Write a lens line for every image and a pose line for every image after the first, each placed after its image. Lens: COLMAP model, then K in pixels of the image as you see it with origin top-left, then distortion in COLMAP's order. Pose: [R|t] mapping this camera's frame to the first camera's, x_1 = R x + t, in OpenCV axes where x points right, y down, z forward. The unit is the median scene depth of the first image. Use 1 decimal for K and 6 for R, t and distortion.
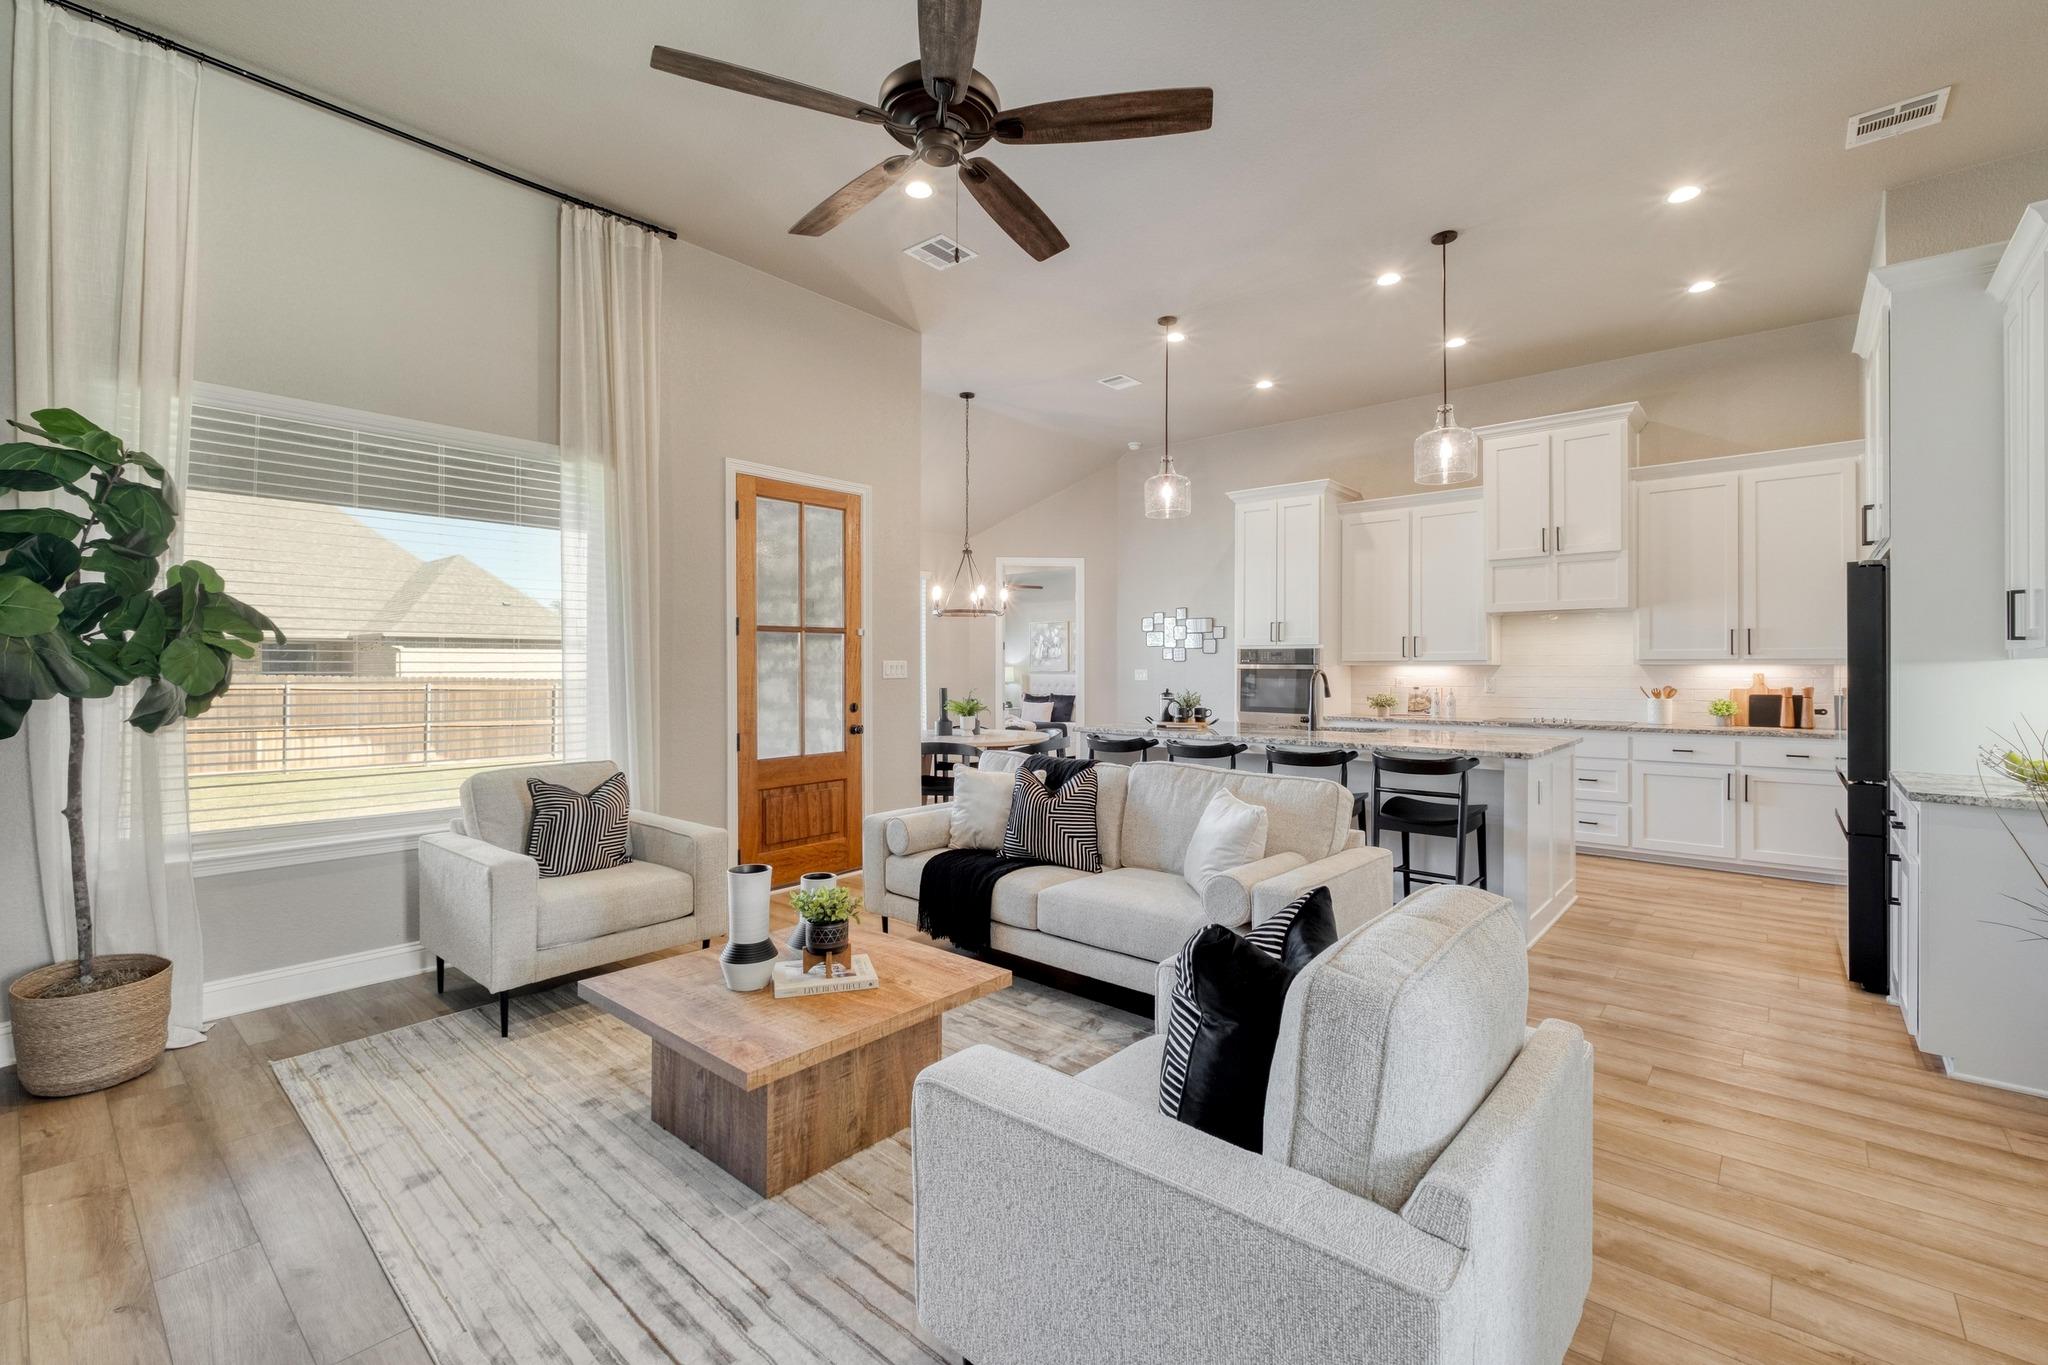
lens RADIAL K [[881.3, 0, 1026.4], [0, 881.3, 666.0], [0, 0, 1]] dist [0.007294, -0.005133]
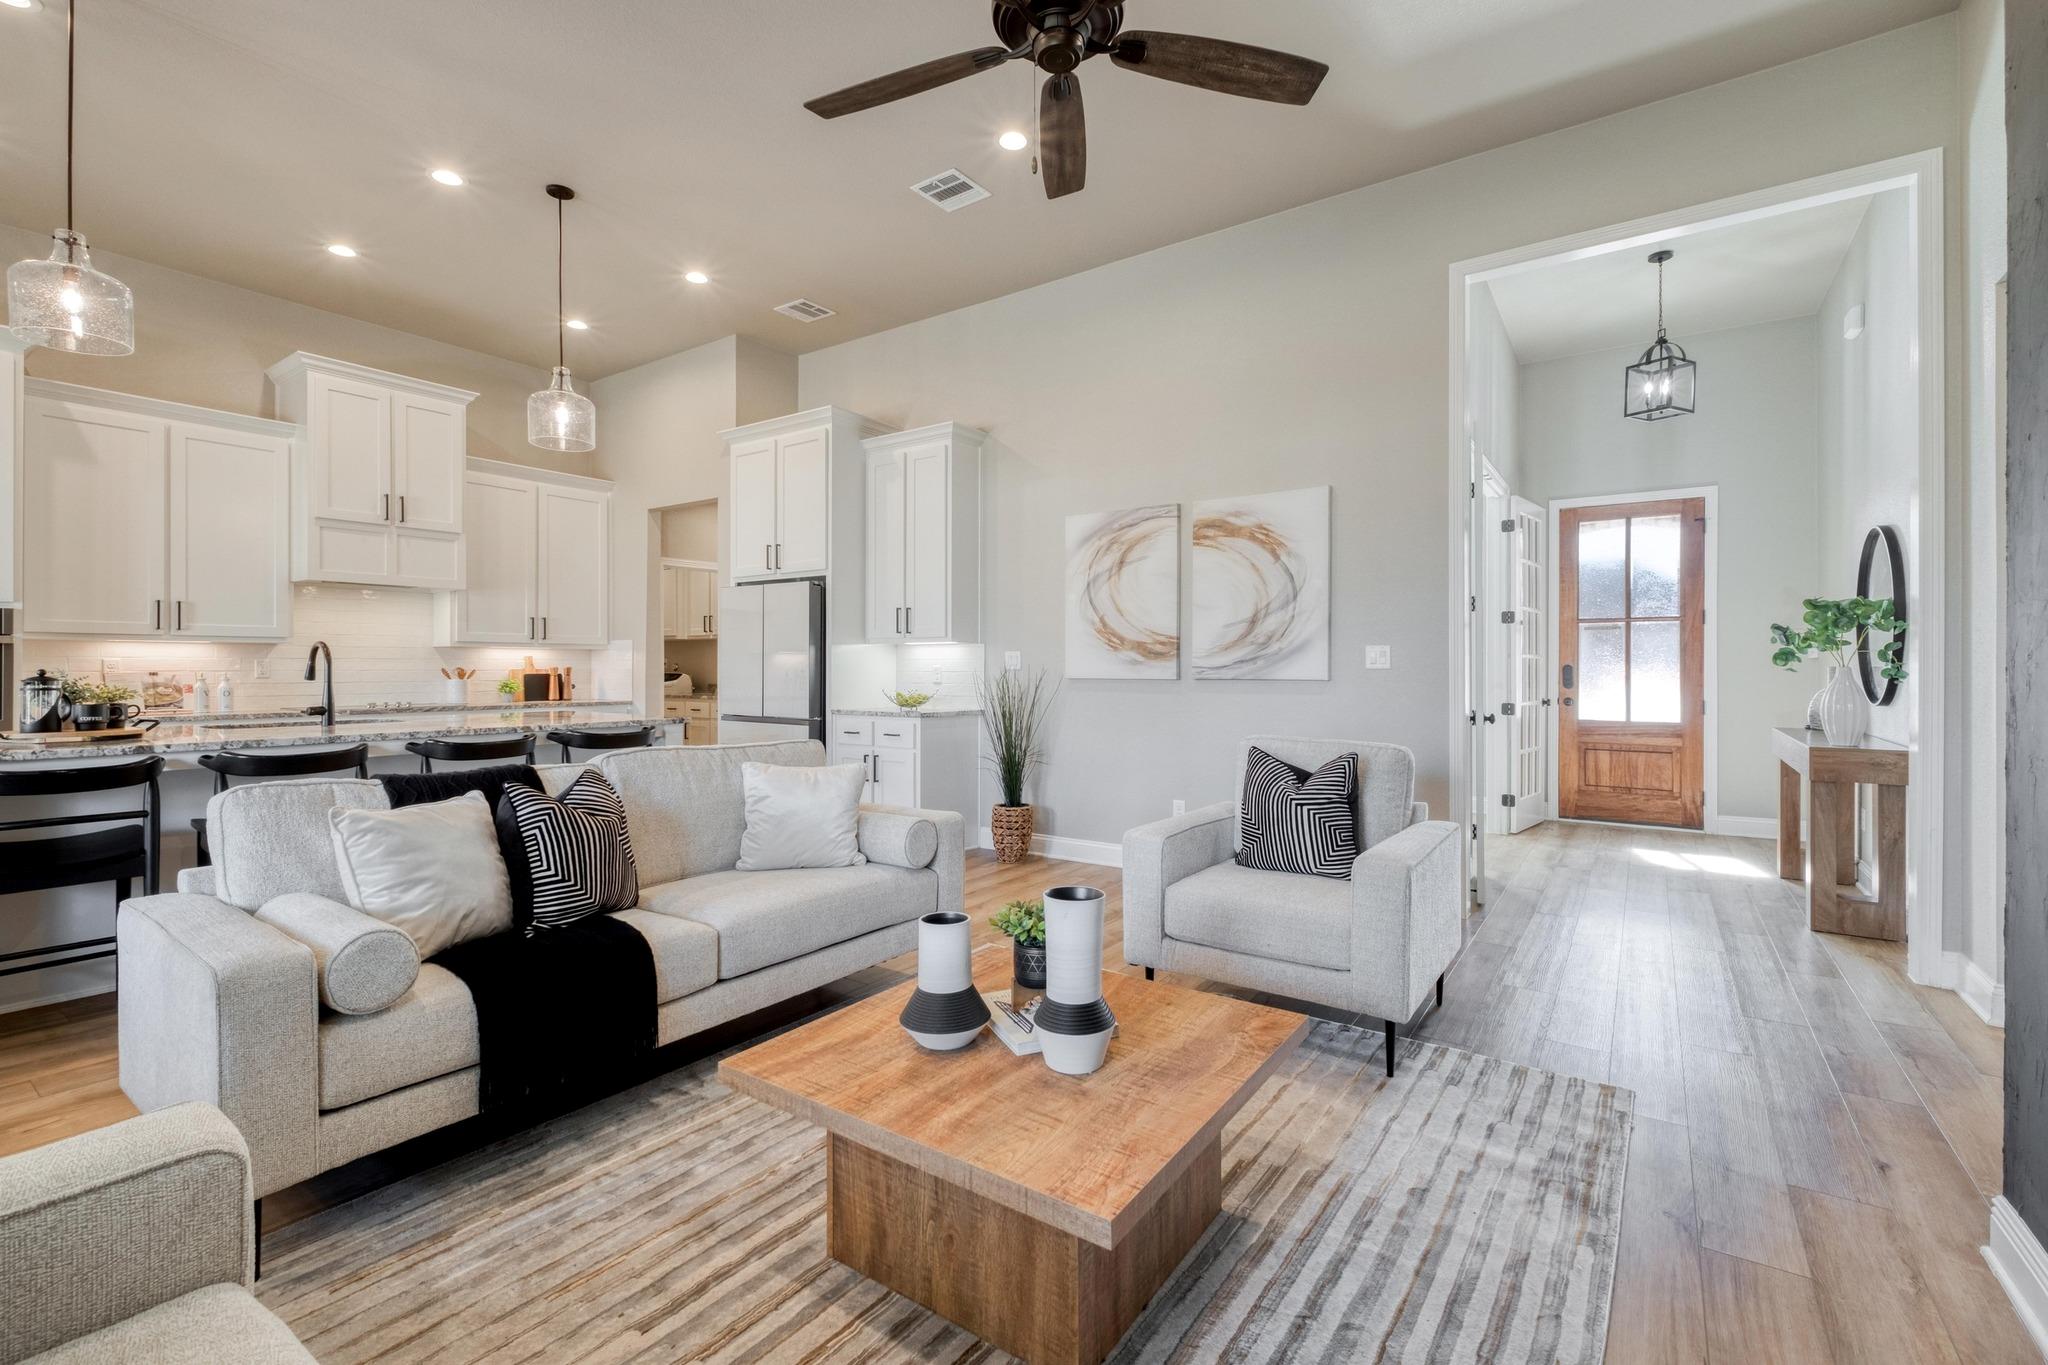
lens RADIAL K [[881.3, 0, 1027.8], [0, 881.3, 668.4], [0, 0, 1]] dist [0.007294, -0.005133]
pose [[-0.106549, -0.000753, 0.994307, -0.401959], [-0.004202, 0.999991, 0.000307, 0.021062], [-0.994299, -0.004145, -0.106552, 0.447605]]
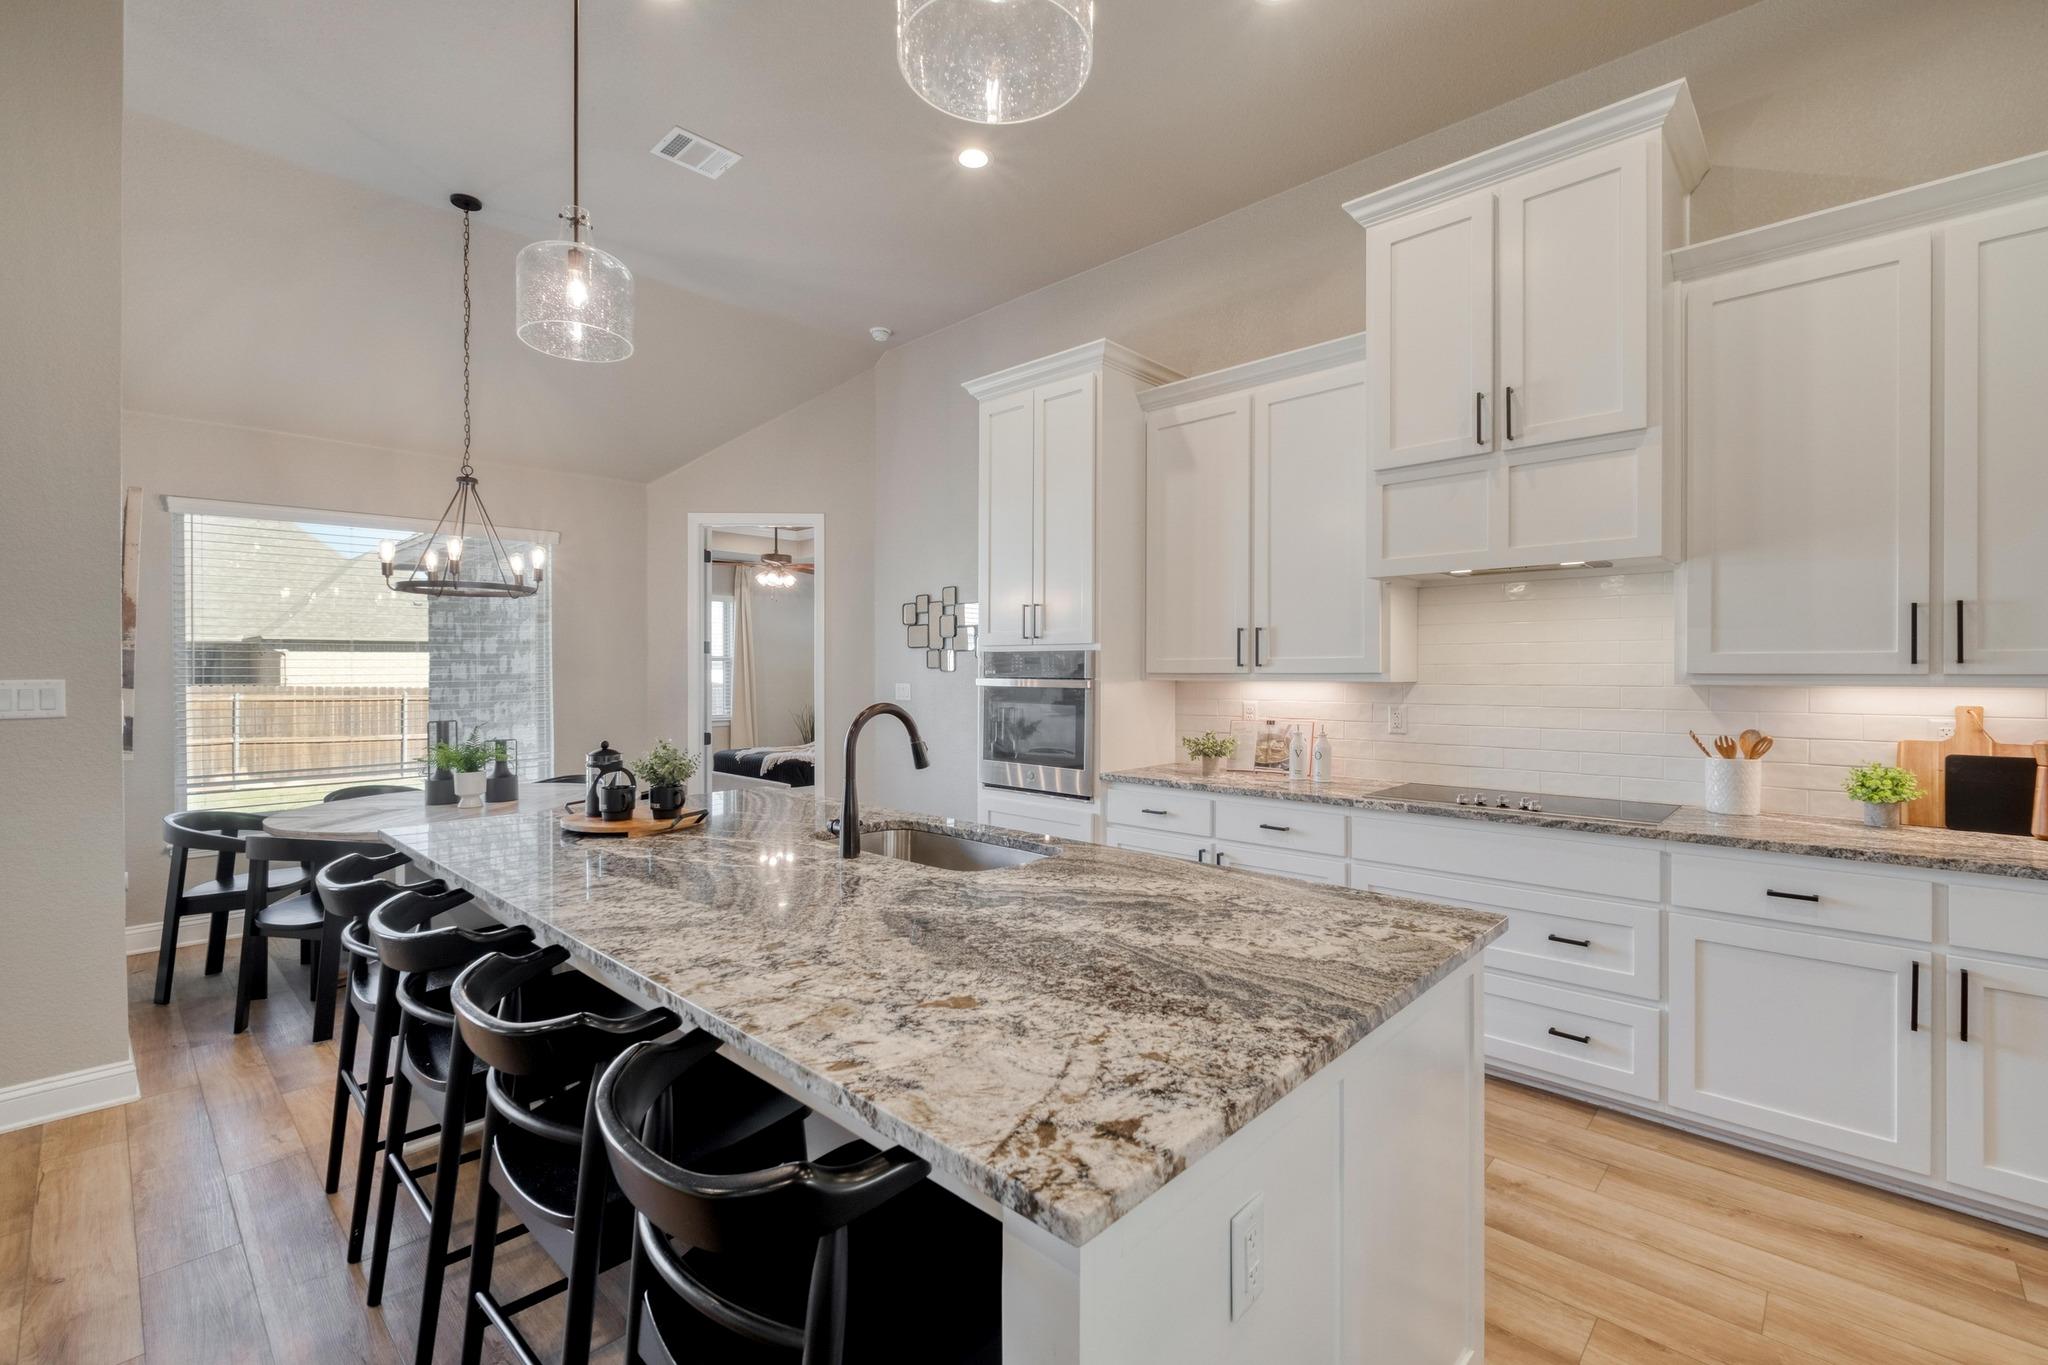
lens RADIAL K [[881.3, 0, 1028.4], [0, 881.3, 675.7], [0, 0, 1]] dist [0.007294, -0.005133]
pose [[0.999126, -0.001569, -0.041770, 0.373375], [0.001936, 0.999960, 0.008742, -0.010767], [0.041754, -0.008815, 0.999089, 0.530897]]
